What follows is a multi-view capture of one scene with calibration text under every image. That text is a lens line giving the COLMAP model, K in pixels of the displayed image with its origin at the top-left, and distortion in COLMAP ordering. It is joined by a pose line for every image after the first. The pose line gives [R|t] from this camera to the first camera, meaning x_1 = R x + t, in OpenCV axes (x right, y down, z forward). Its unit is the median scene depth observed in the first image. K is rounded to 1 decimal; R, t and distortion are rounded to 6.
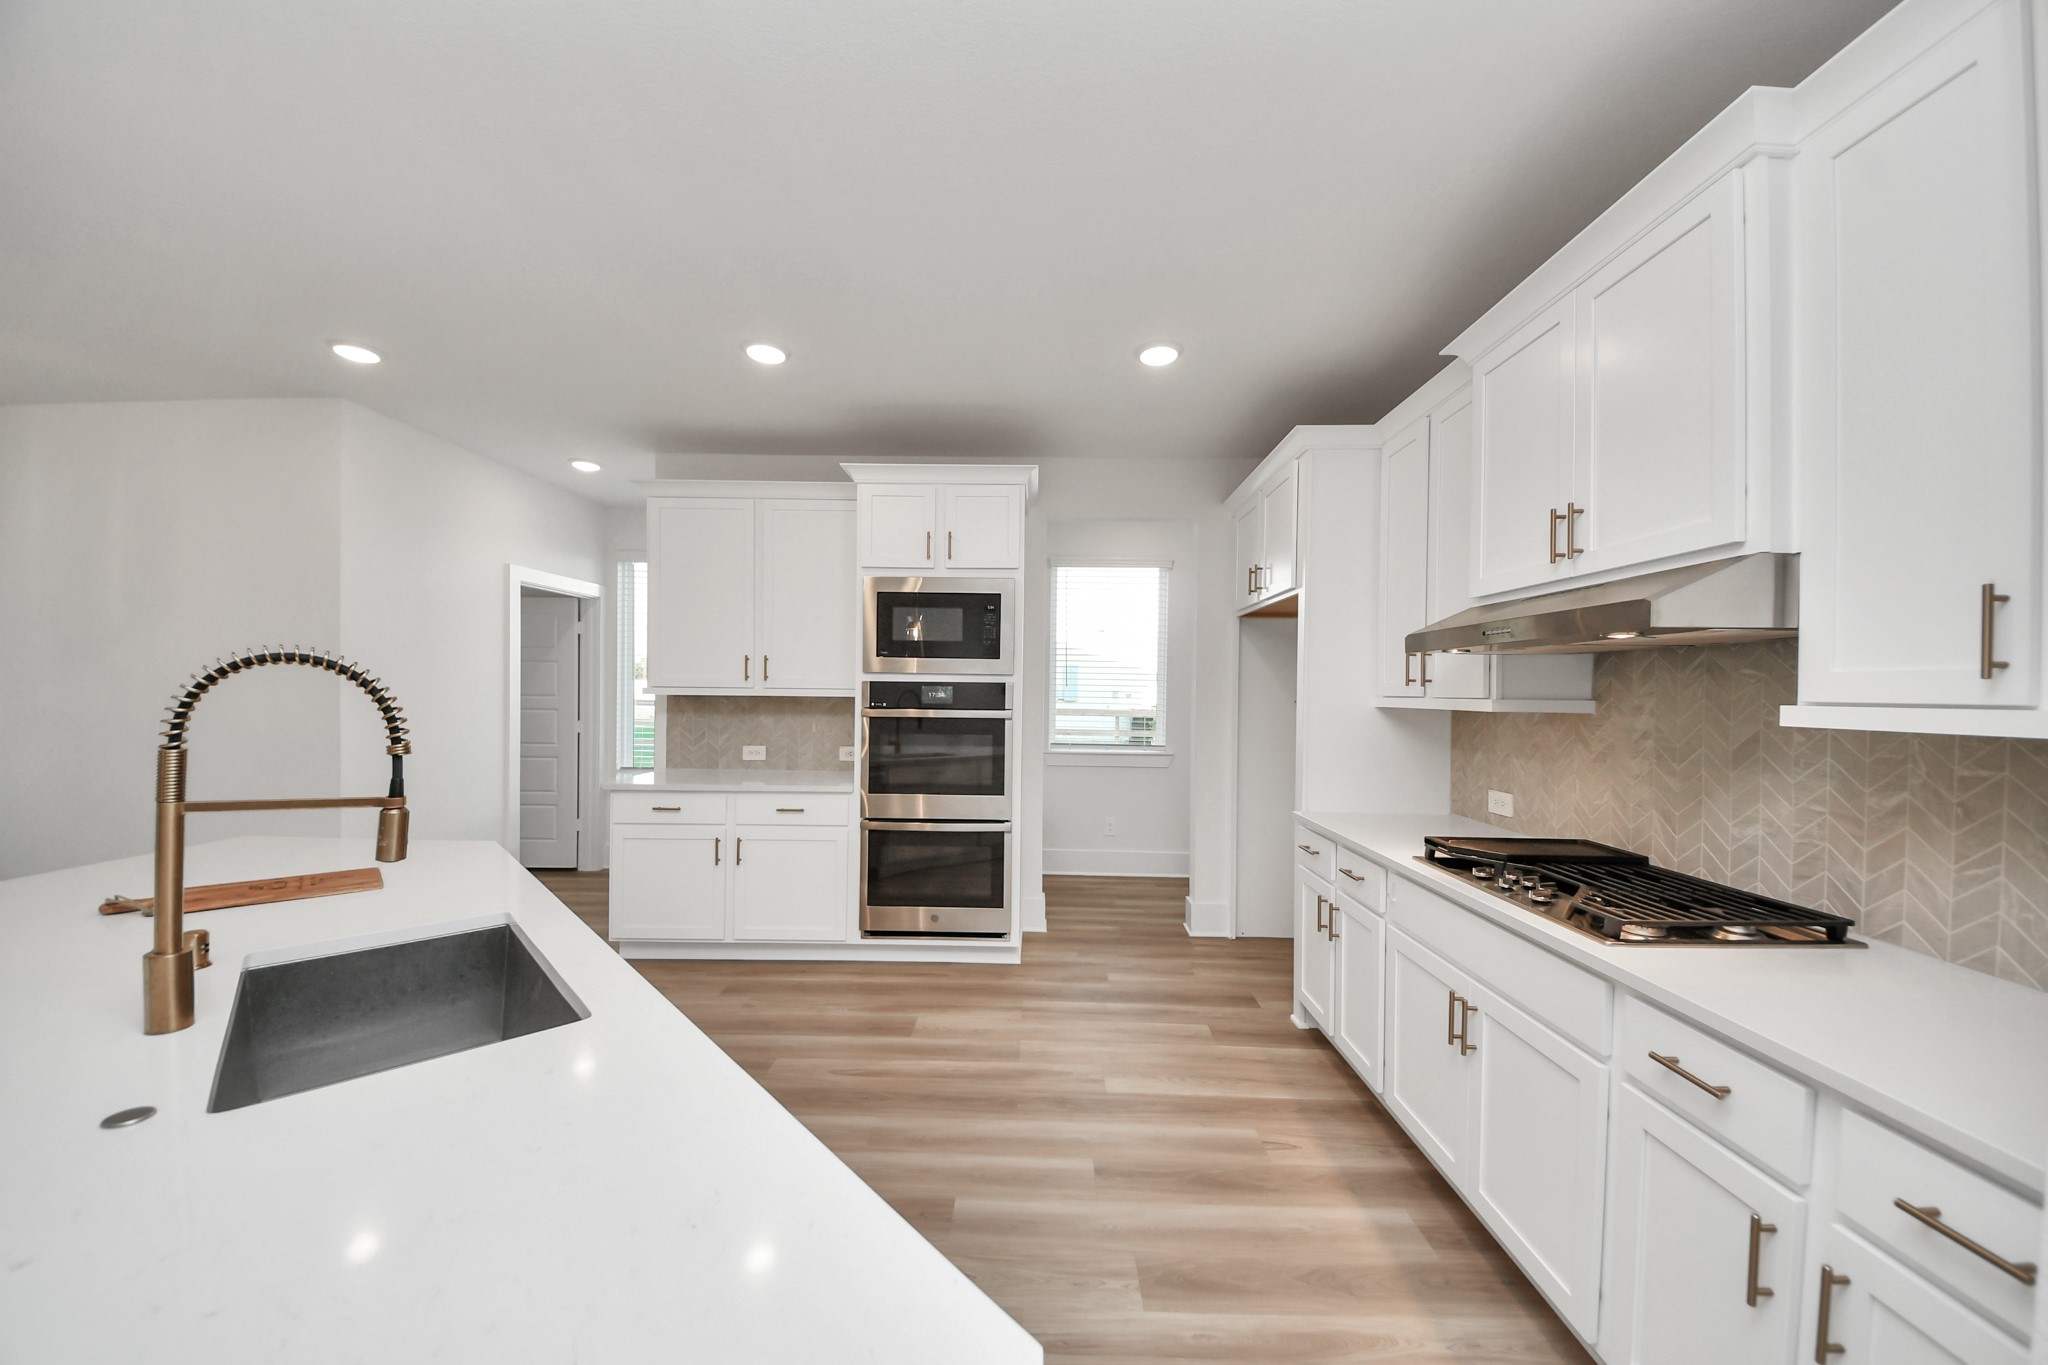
lens RADIAL K [[733.1, 0, 1015.8], [0, 733.1, 694.1], [0, 0, 1]] dist [0.003790, -0.006984]
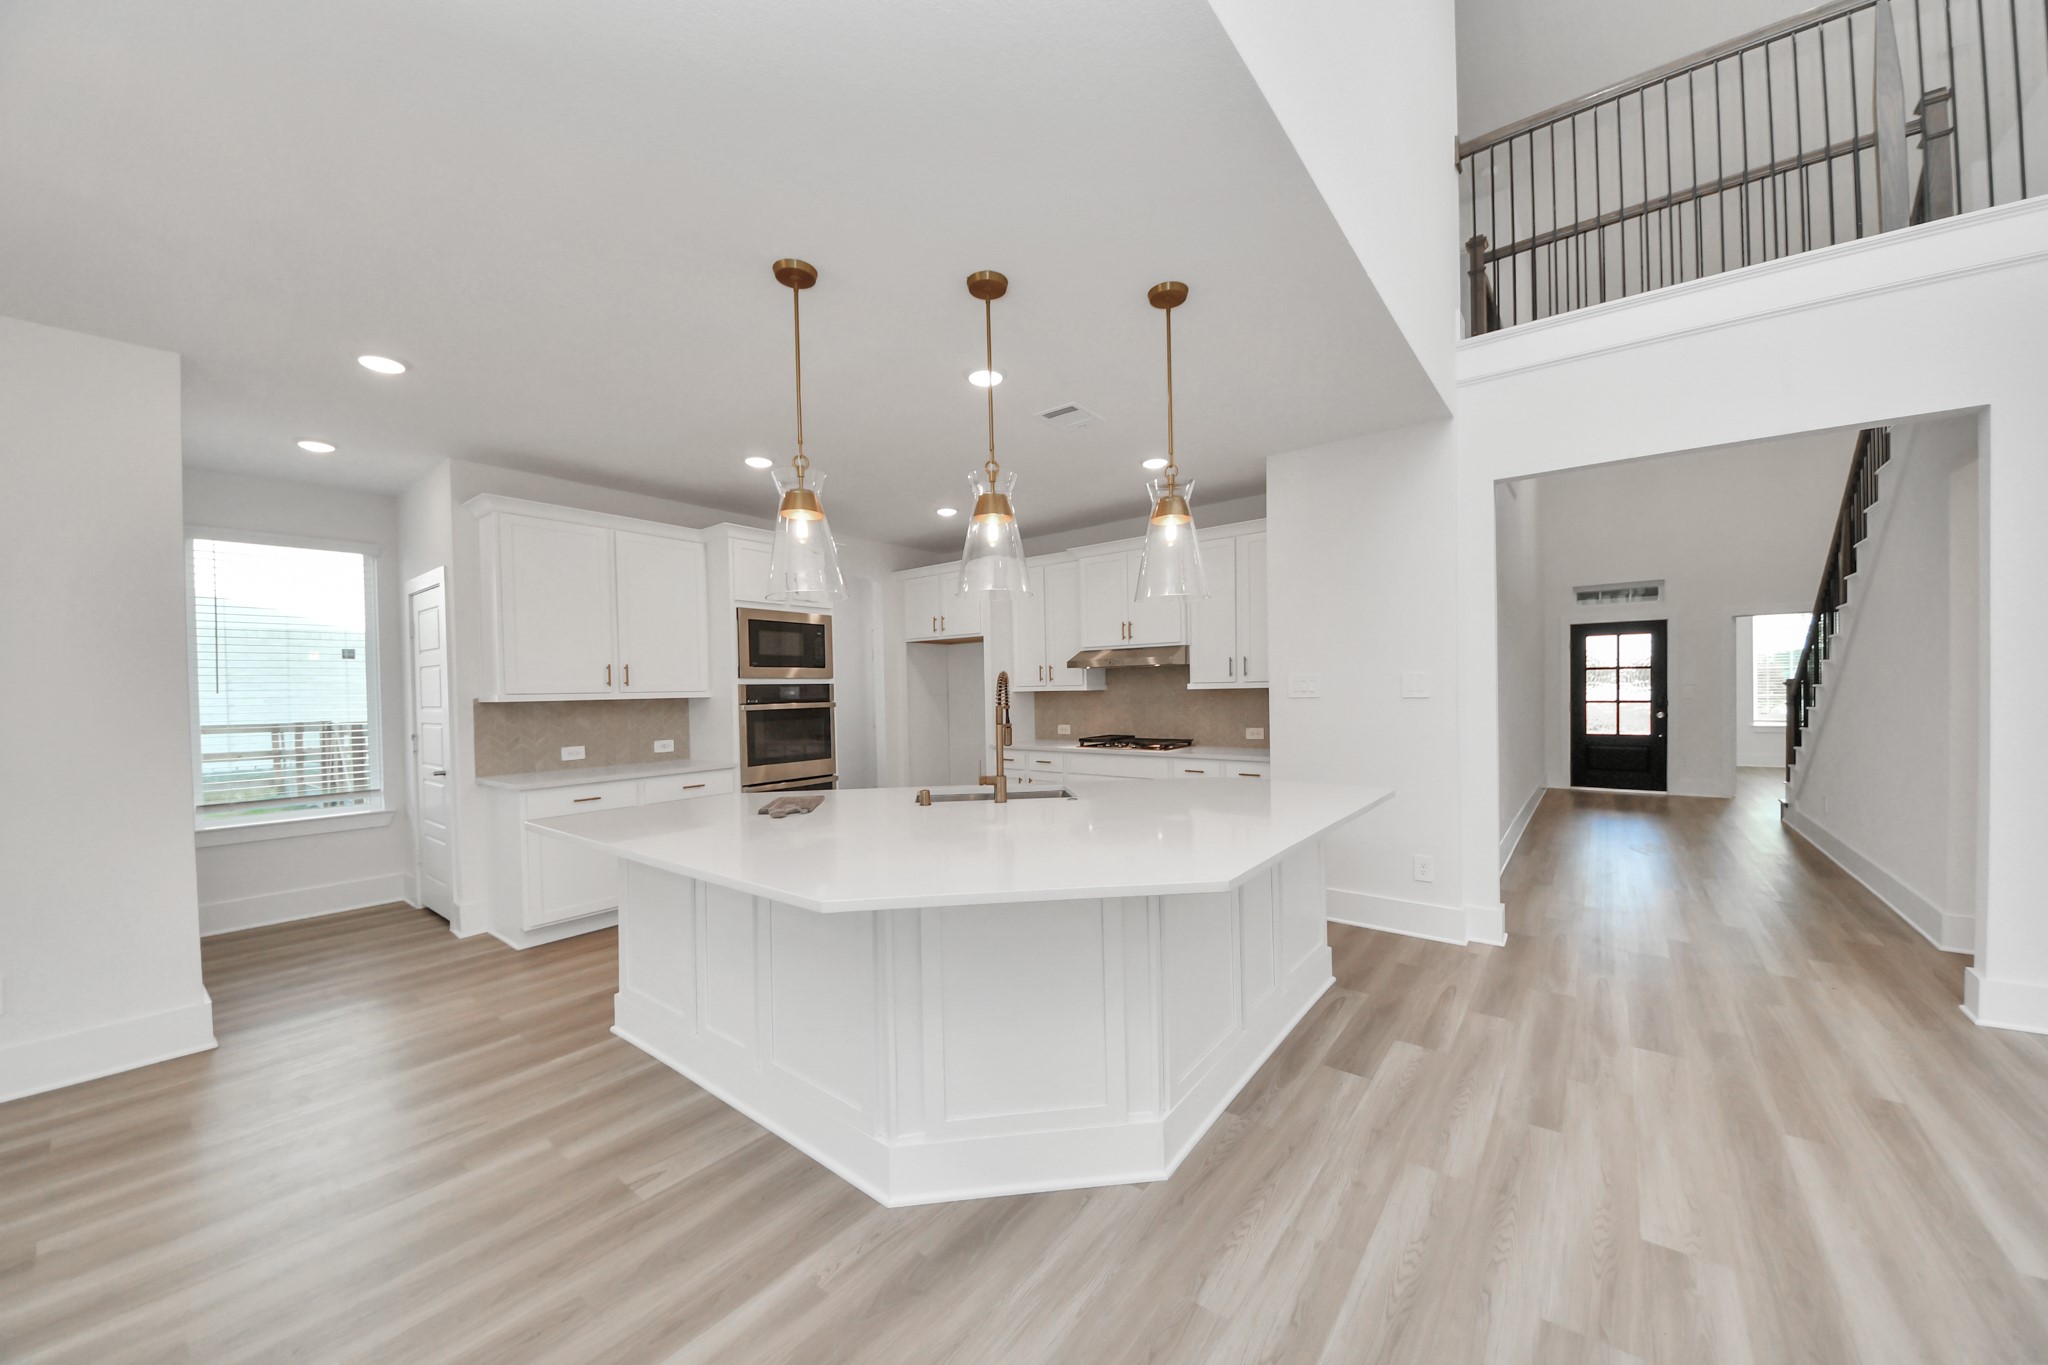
lens RADIAL K [[733.1, 0, 1018.2], [0, 733.1, 698.7], [0, 0, 1]] dist [0.003790, -0.006984]
pose [[0.590923, -0.035943, 0.805927, -1.048865], [0.028620, 0.999312, 0.023583, -0.009406], [-0.806220, 0.009130, 0.591545, -0.229108]]
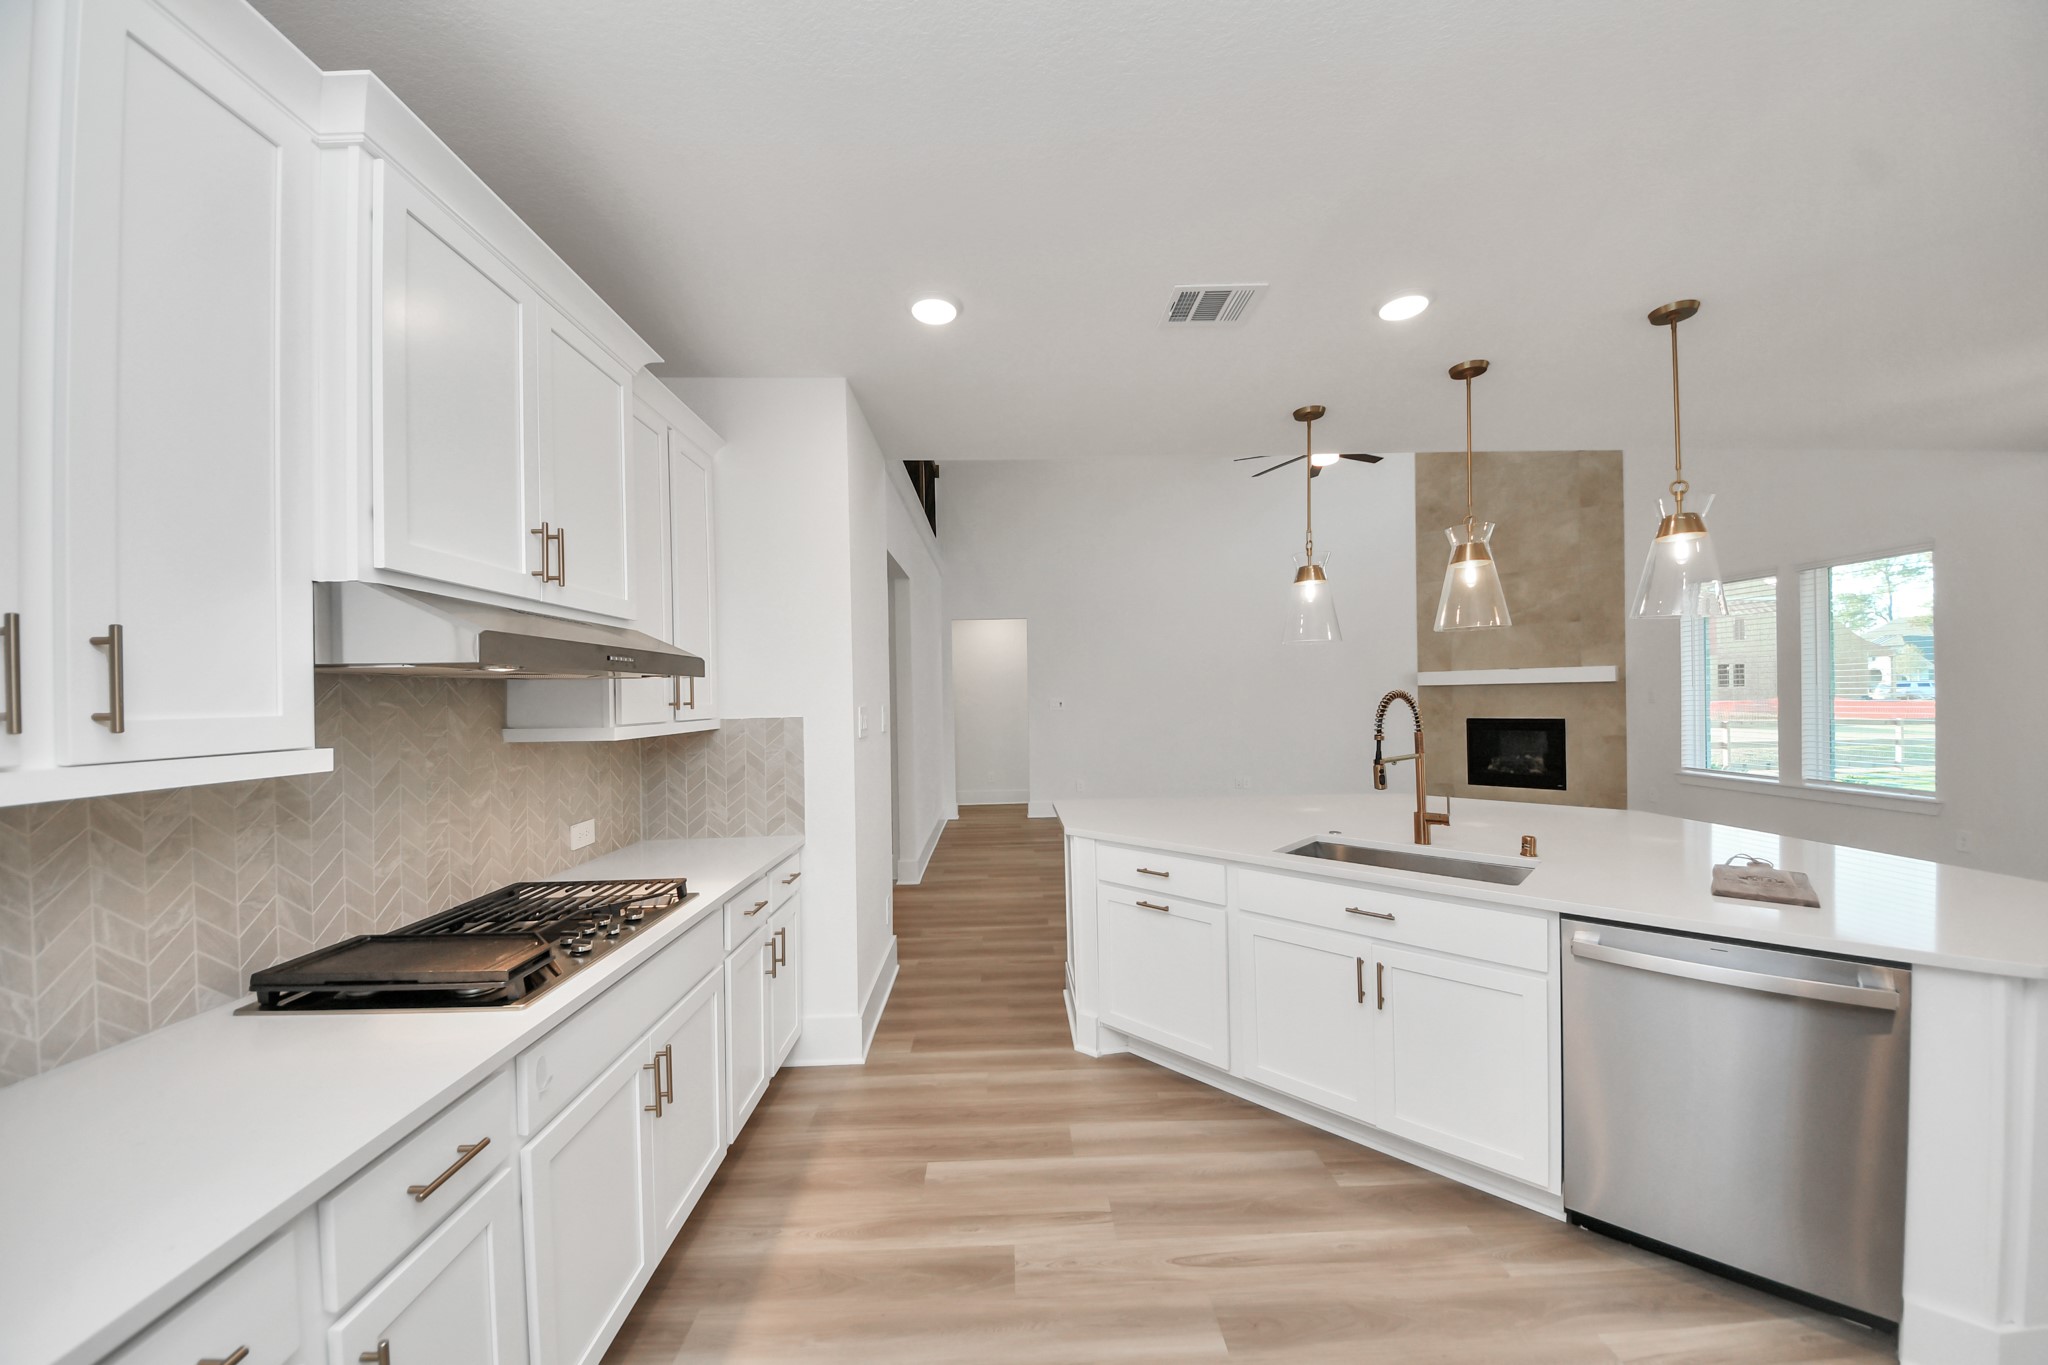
lens RADIAL K [[733.1, 0, 1030.7], [0, 733.1, 692.7], [0, 0, 1]] dist [0.003790, -0.006984]
pose [[-0.997025, 0.004736, -0.076931, 0.111770], [0.005086, 0.999978, -0.004355, -0.018902], [0.076909, -0.004733, -0.997027, 1.041571]]
